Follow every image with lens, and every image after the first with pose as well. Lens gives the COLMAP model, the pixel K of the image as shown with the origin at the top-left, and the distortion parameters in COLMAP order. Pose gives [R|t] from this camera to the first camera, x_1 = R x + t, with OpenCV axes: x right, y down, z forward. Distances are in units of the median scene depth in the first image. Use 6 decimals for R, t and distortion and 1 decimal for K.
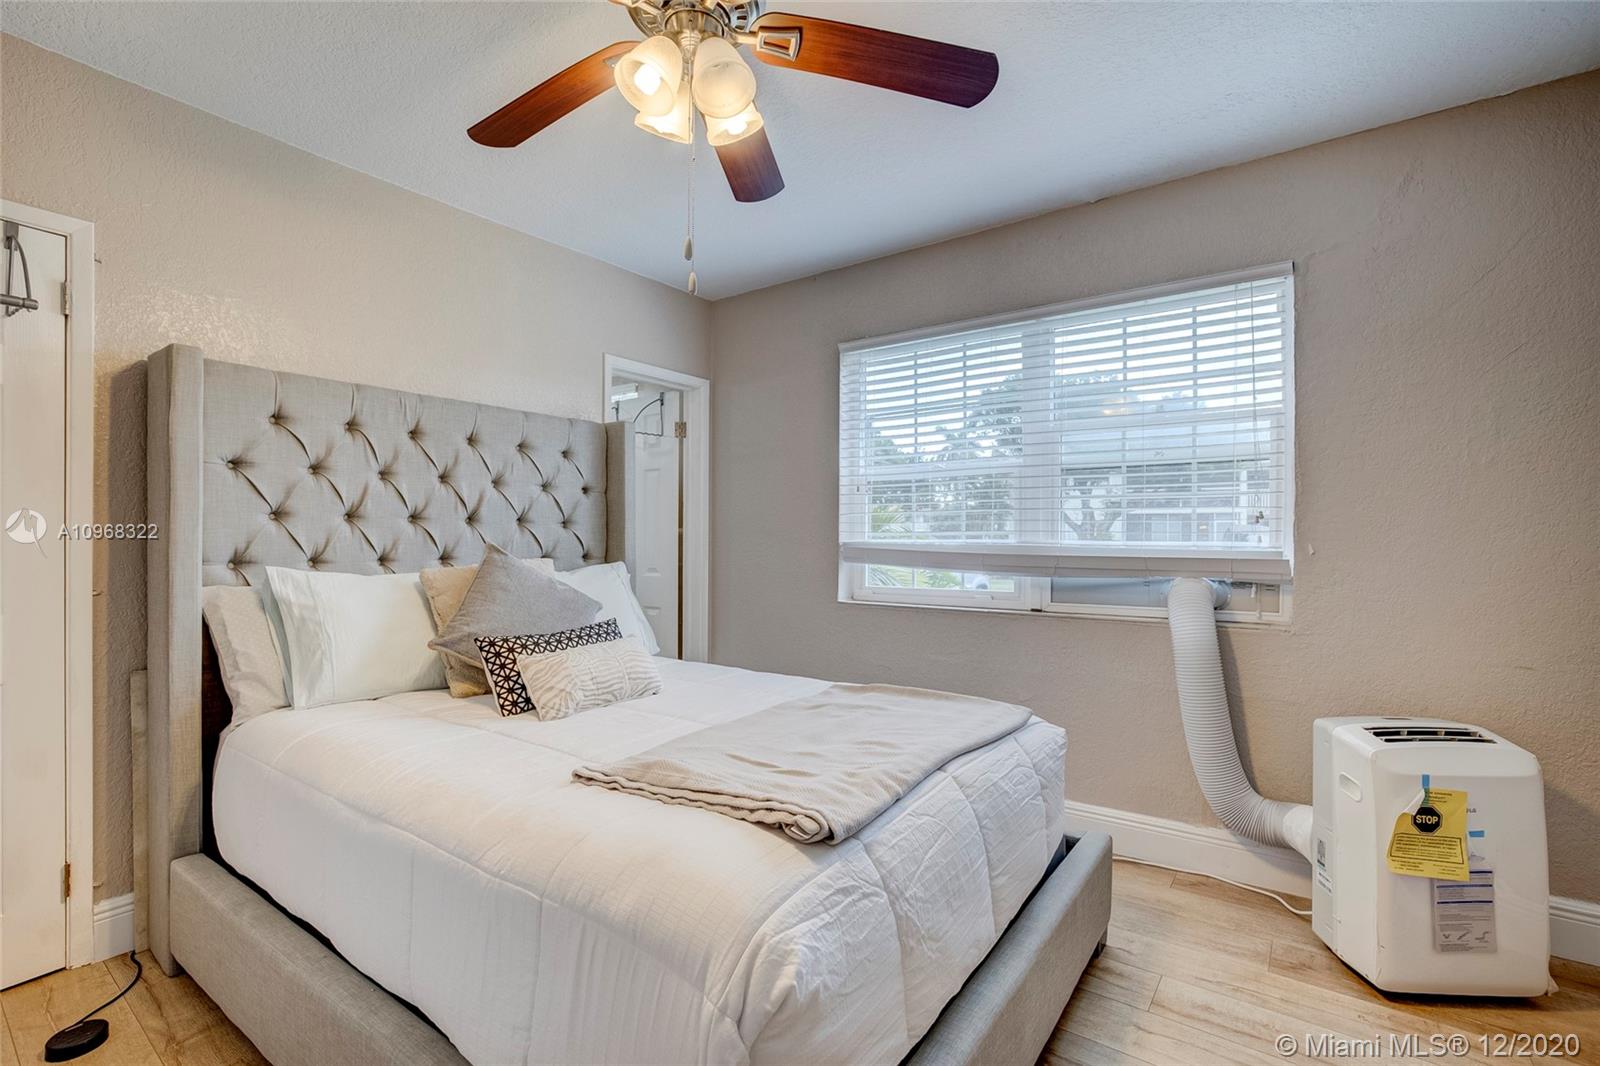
lens RADIAL K [[756.0, 0, 801.1], [0, 756.0, 535.6], [0, 0, 1]] dist [-0.023677, 0.011900]
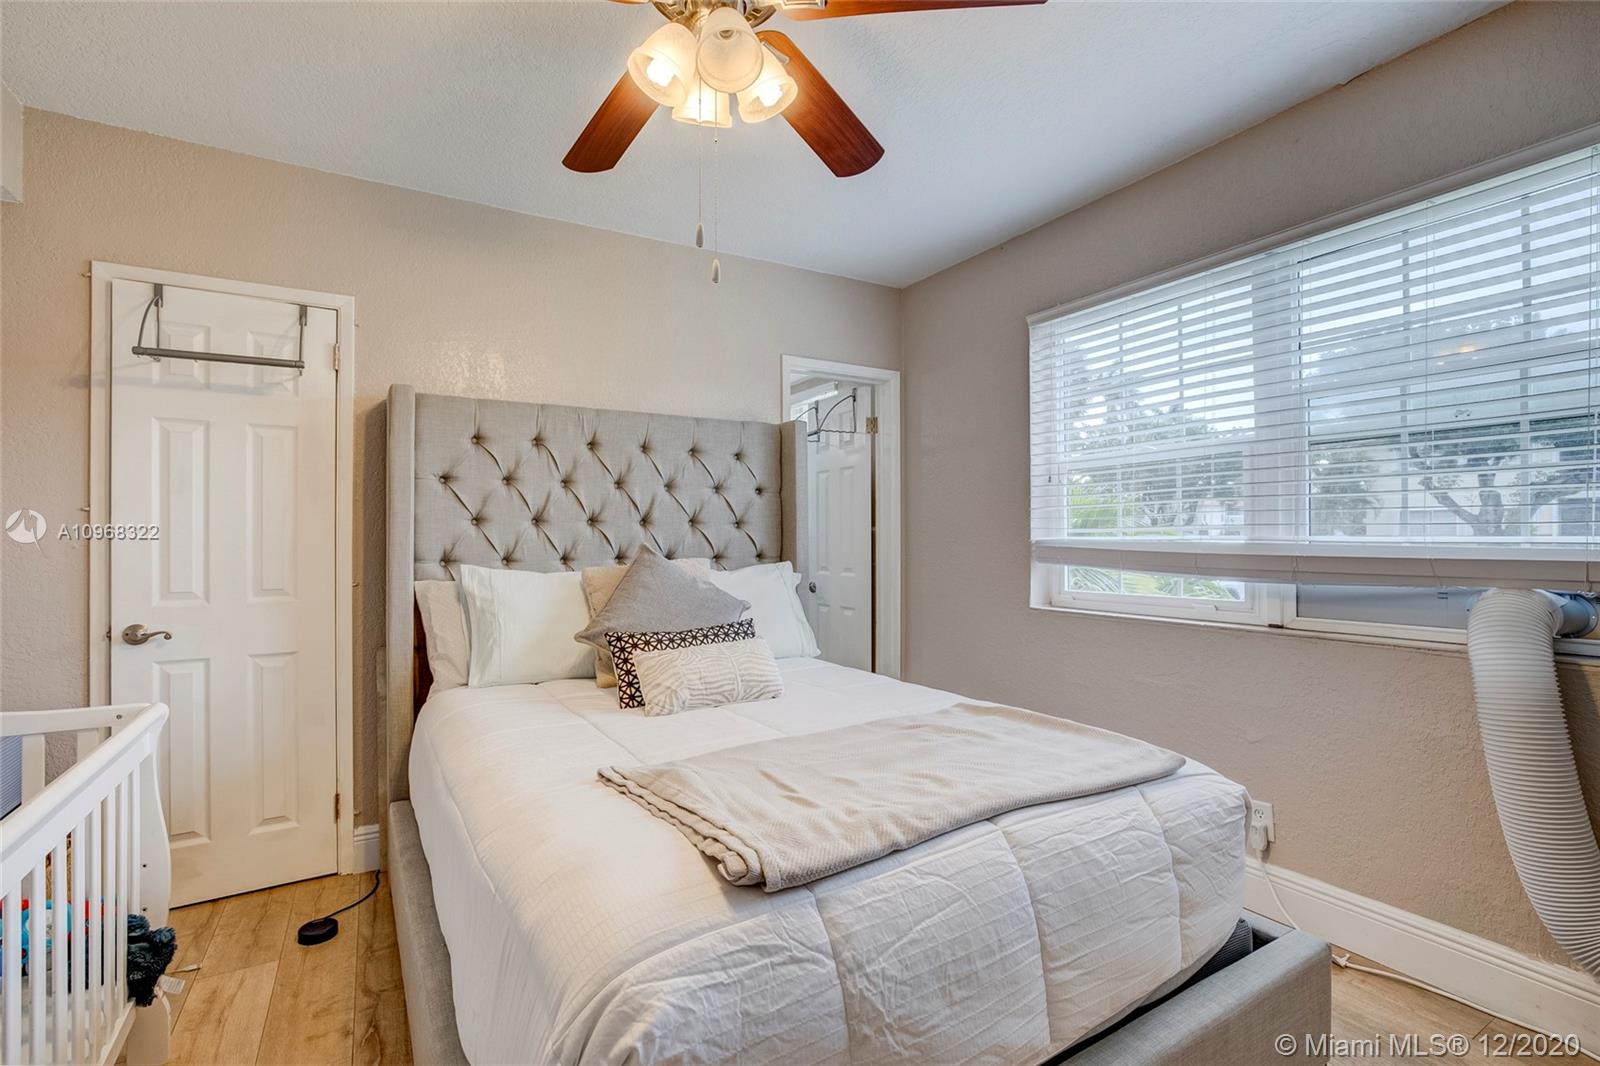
lens RADIAL K [[756.0, 0, 800.8], [0, 756.0, 526.2], [0, 0, 1]] dist [-0.023677, 0.011900]
pose [[0.910243, -0.014554, -0.413818, 0.257686], [0.010314, 0.999869, -0.012479, 0.000982], [0.413945, 0.007091, 0.910274, 0.133089]]
